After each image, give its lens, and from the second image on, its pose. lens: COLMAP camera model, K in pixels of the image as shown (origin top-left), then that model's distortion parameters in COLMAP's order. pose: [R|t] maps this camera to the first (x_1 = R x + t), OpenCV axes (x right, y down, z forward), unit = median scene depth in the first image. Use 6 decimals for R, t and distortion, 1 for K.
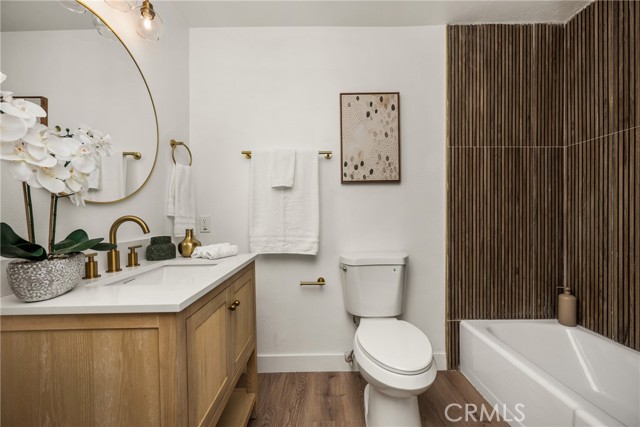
lens RADIAL K [[259.4, 0, 322.2], [0, 259.4, 213.8], [0, 0, 1]] dist [0.000019, -0.000546]
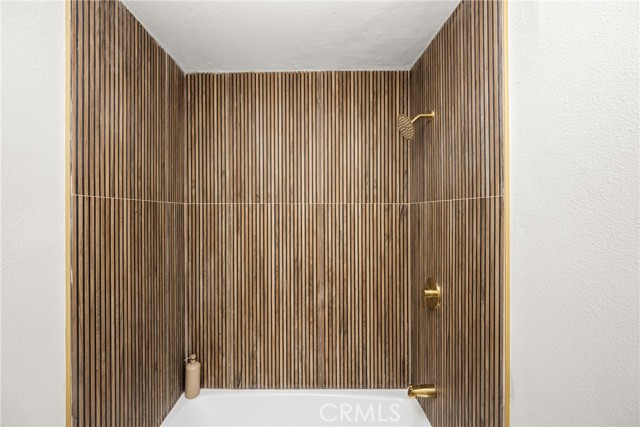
lens RADIAL K [[259.4, 0, 317.7], [0, 259.4, 217.7], [0, 0, 1]] dist [0.000019, -0.000546]
pose [[0.019985, 0.006125, 0.999782, 0.001664], [-0.009023, 0.999942, -0.005945, -0.223721], [-0.999760, -0.008903, 0.020039, 0.538880]]
